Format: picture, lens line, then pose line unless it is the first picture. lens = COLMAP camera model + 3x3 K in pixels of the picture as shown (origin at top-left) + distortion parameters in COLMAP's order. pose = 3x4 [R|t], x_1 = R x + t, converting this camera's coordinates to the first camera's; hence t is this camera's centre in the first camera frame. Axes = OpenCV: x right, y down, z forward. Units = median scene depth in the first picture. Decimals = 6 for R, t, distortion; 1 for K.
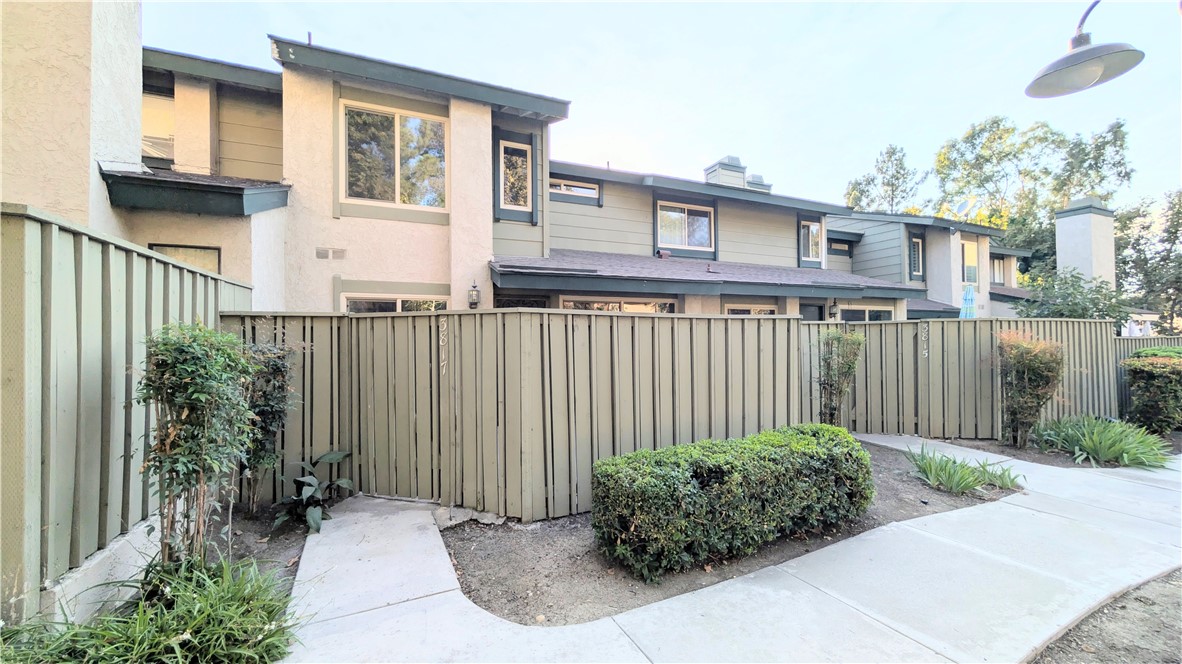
lens RADIAL K [[445.0, 0, 590.3], [0, 445.0, 330.6], [0, 0, 1]] dist [-0.000662, 0.000255]
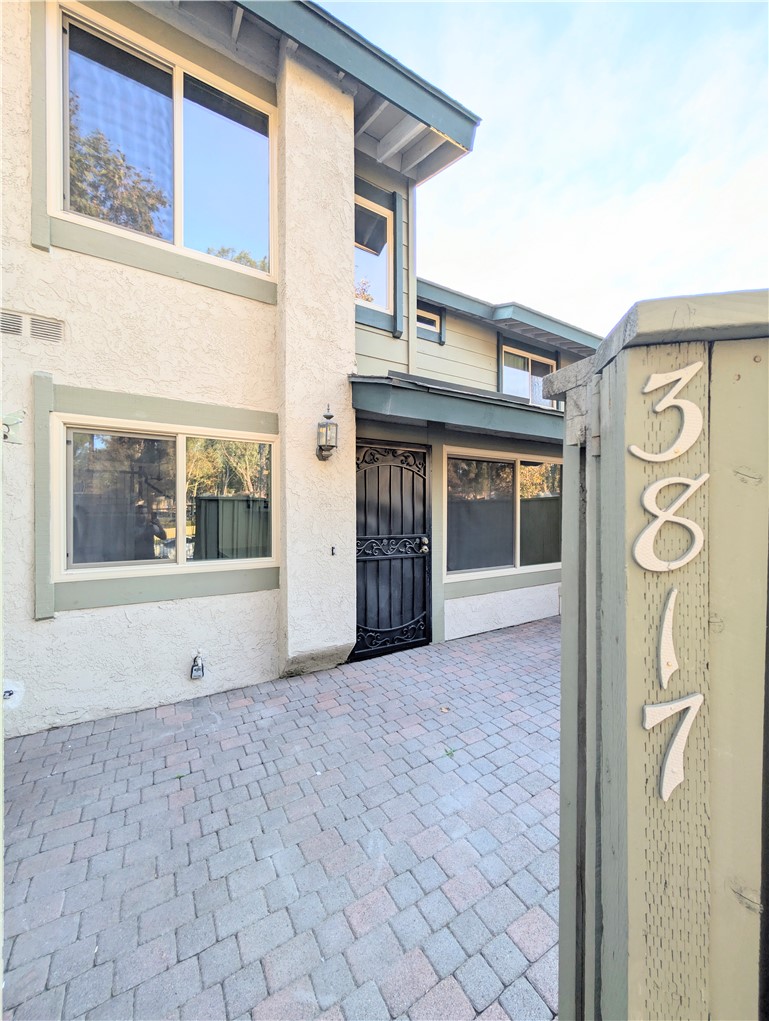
lens RADIAL K [[389.3, 0, 385.4], [0, 389.3, 510.8], [0, 0, 1]] dist [0.000058, 0.000145]
pose [[0.992628, 0.008344, 0.120909, -0.244961], [-0.010421, 0.999809, 0.016558, 0.006415], [-0.120748, -0.017696, 0.992525, 0.513814]]
